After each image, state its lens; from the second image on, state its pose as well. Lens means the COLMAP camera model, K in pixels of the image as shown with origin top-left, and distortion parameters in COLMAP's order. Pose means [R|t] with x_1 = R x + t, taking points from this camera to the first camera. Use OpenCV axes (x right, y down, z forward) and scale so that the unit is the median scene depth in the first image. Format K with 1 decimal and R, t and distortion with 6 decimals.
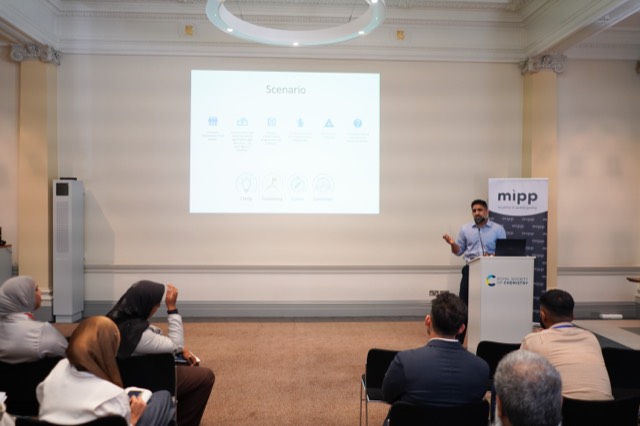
lens RADIAL K [[498.0, 0, 320.0], [0, 498.0, 213.0], [0, 0, 1]] dist [-0.013307, -0.003180]
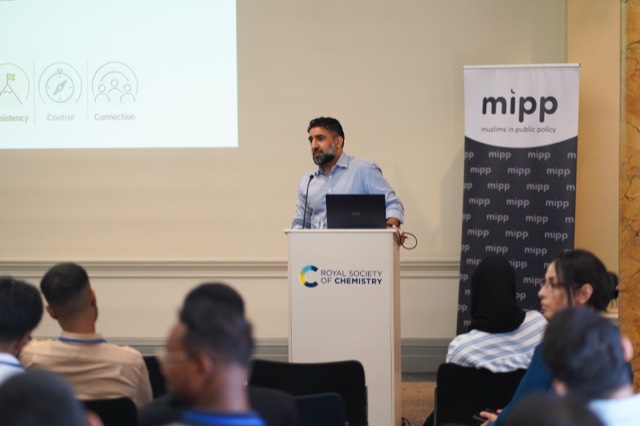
lens RADIAL K [[1528.4, 0, 320.0], [0, 1528.4, 213.0], [0, 0, 1]] dist [0.185248, -3.002393]
pose [[0.989391, -0.007141, -0.145104, 0.421655], [0.013635, 0.998947, 0.043807, 0.001521], [0.144639, -0.045321, 0.988446, -0.396256]]
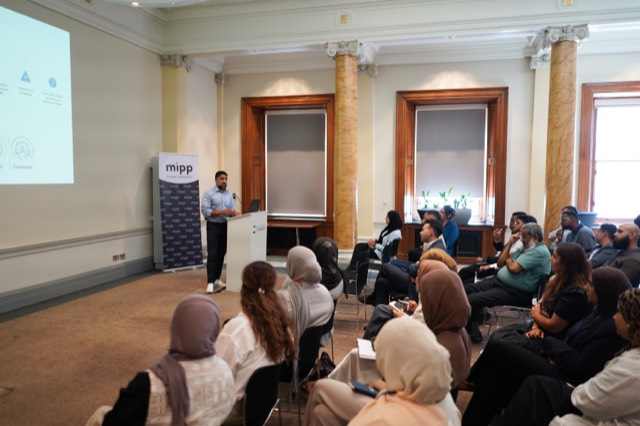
lens RADIAL K [[489.7, 0, 320.0], [0, 489.7, 213.0], [0, 0, 1]] dist [-0.005922, -0.001038]
pose [[0.324632, -0.070728, 0.943192, -0.652914], [0.007431, 0.997360, 0.072232, -0.006663], [-0.945811, -0.016440, 0.324300, 0.271690]]
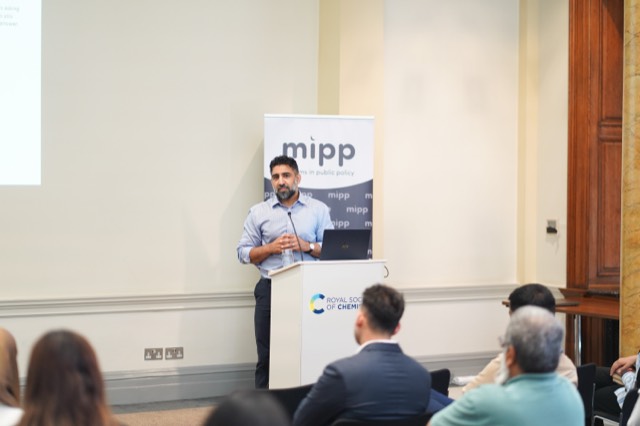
lens RADIAL K [[1528.4, 0, 320.0], [0, 1528.4, 213.0], [0, 0, 1]] dist [0.185248, -3.002393]
pose [[0.883533, -0.010558, 0.468249, -0.331829], [0.001270, 0.999796, 0.020148, -0.000868], [-0.468367, -0.017207, 0.883367, -0.376580]]
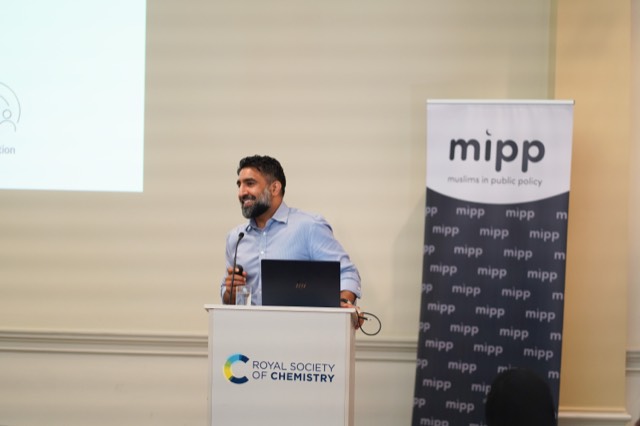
lens RADIAL K [[1528.4, 0, 320.0], [0, 1528.4, 213.0], [0, 0, 1]] dist [0.185248, -3.002393]
pose [[0.997004, 0.017656, -0.075305, 0.356423], [-0.016778, 0.999784, 0.012271, 0.001170], [0.075506, -0.010971, 0.997085, -0.113110]]
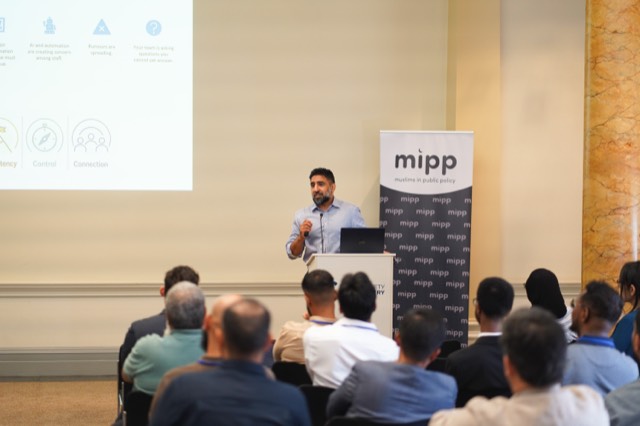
lens RADIAL K [[1528.4, 0, 320.0], [0, 1528.4, 213.0], [0, 0, 1]] dist [0.185248, -3.002393]
pose [[0.992542, -0.001464, 0.121897, 0.054542], [-0.000750, 0.999836, 0.018115, -0.004727], [-0.121903, -0.018071, 0.992377, -0.777995]]
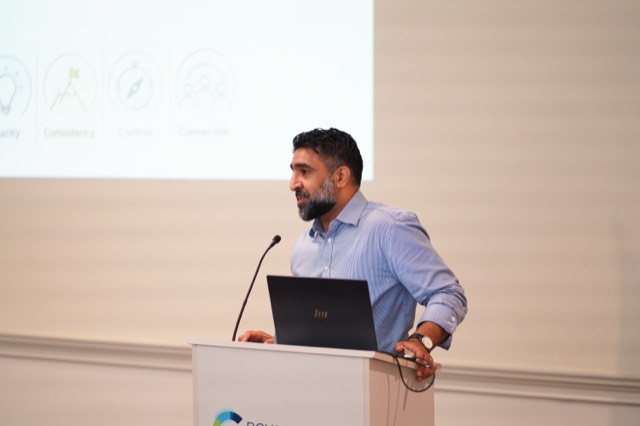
lens RADIAL K [[1580.3, 0, 345.4], [0, 1580.3, 213.6], [0, 0, 1]] dist [-0.013661, -0.099395]
pose [[0.867935, 0.013583, -0.496491, 0.600204], [0.000868, 0.999583, 0.028864, -0.005565], [0.496676, -0.025483, 0.867562, 0.208370]]
